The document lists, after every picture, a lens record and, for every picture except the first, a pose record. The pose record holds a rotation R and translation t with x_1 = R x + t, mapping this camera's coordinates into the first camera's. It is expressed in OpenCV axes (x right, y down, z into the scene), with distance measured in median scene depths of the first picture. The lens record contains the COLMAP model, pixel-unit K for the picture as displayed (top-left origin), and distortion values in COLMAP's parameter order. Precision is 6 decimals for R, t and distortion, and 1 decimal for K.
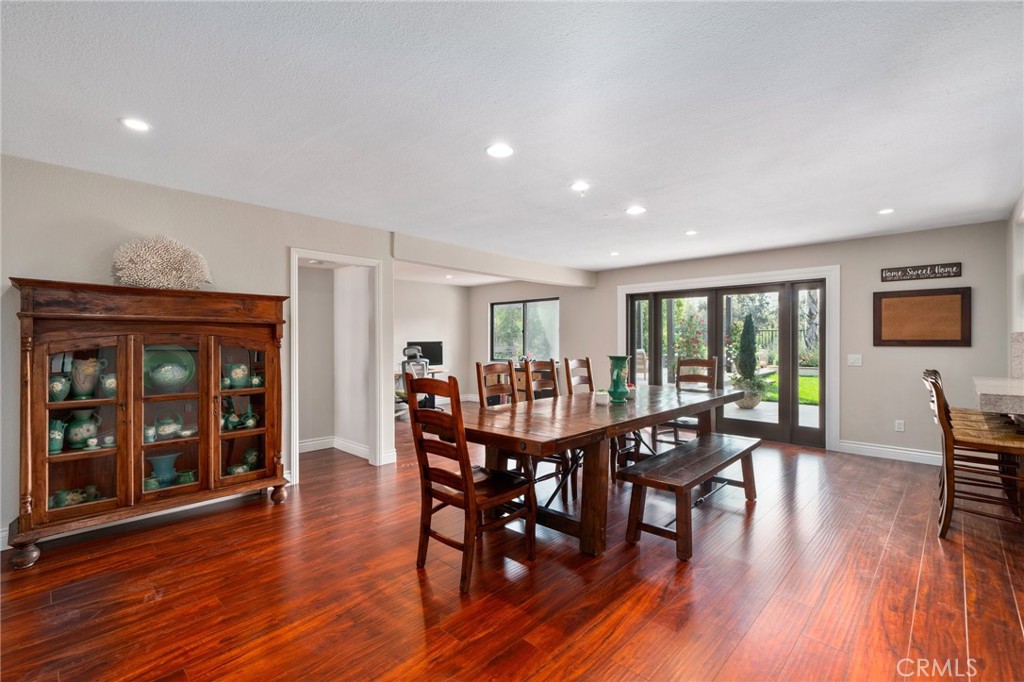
lens RADIAL K [[467.1, 0, 510.0], [0, 467.1, 340.7], [0, 0, 1]] dist [0.009227, 0.001186]
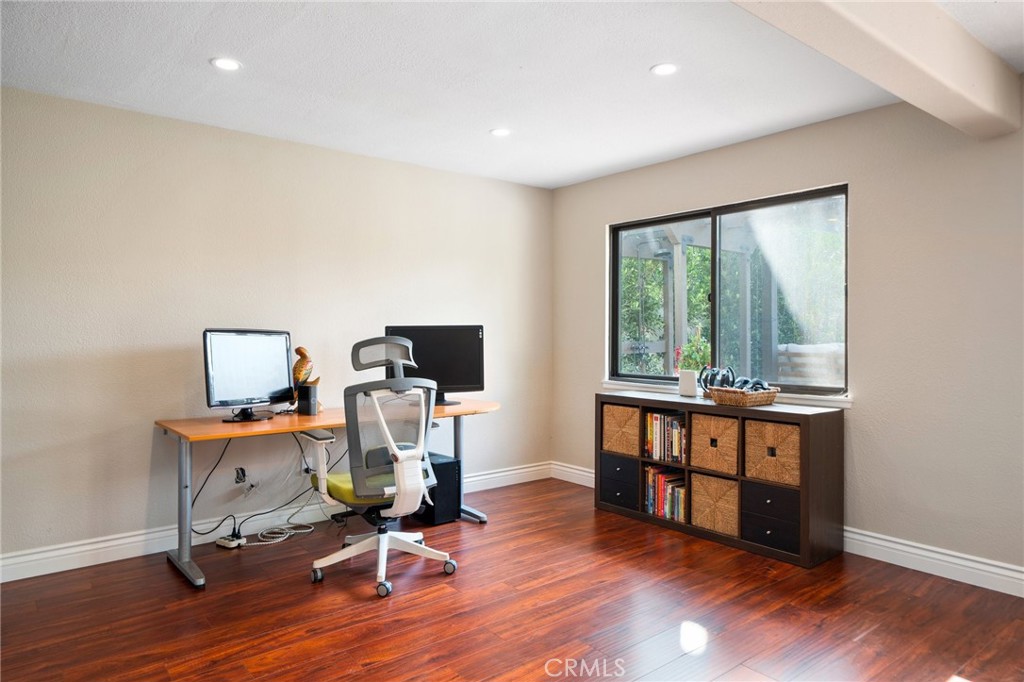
lens RADIAL K [[644.9, 0, 512.5], [0, 644.9, 340.0], [0, 0, 1]] dist [0.001073, 0.000079]
pose [[0.991875, 0.005740, -0.127090, -0.094694], [-0.003995, 0.999894, 0.013981, 0.009492], [0.127156, -0.013360, 0.991793, 0.814493]]
